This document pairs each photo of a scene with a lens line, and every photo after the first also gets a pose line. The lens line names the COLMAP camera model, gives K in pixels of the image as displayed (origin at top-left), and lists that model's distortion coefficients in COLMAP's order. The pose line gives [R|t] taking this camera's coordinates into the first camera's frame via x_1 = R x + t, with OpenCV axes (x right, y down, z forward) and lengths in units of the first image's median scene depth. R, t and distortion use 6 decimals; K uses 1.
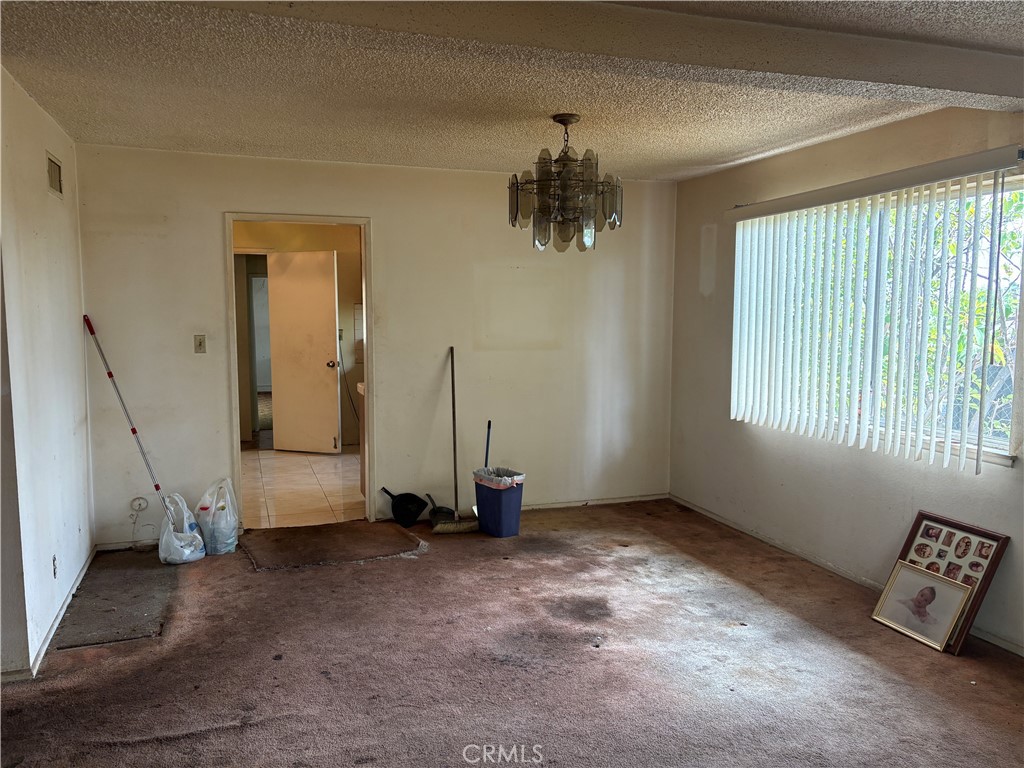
lens RADIAL K [[789.1, 0, 510.5], [0, 789.1, 383.6], [0, 0, 1]] dist [0.007719, 0.001911]
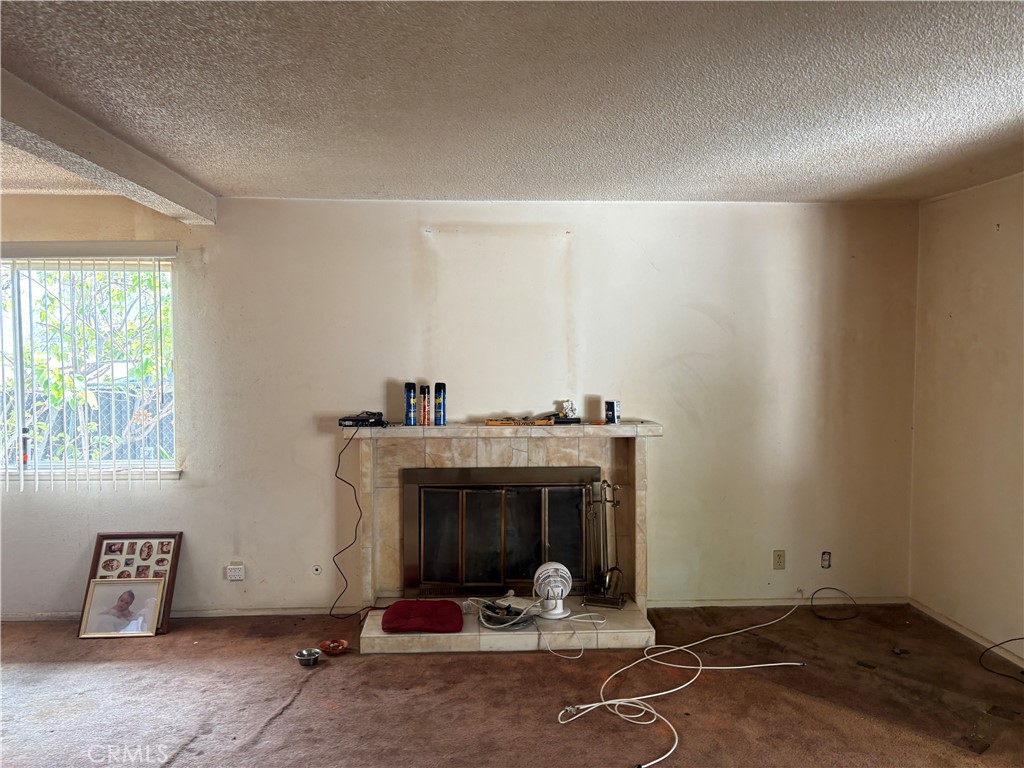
lens RADIAL K [[789.1, 0, 511.8], [0, 789.1, 384.2], [0, 0, 1]] dist [0.007719, 0.001911]
pose [[0.275008, -0.044425, 0.960415, -0.455621], [0.096975, 0.995119, 0.018262, -0.021843], [-0.956539, 0.088114, 0.277974, 0.080006]]
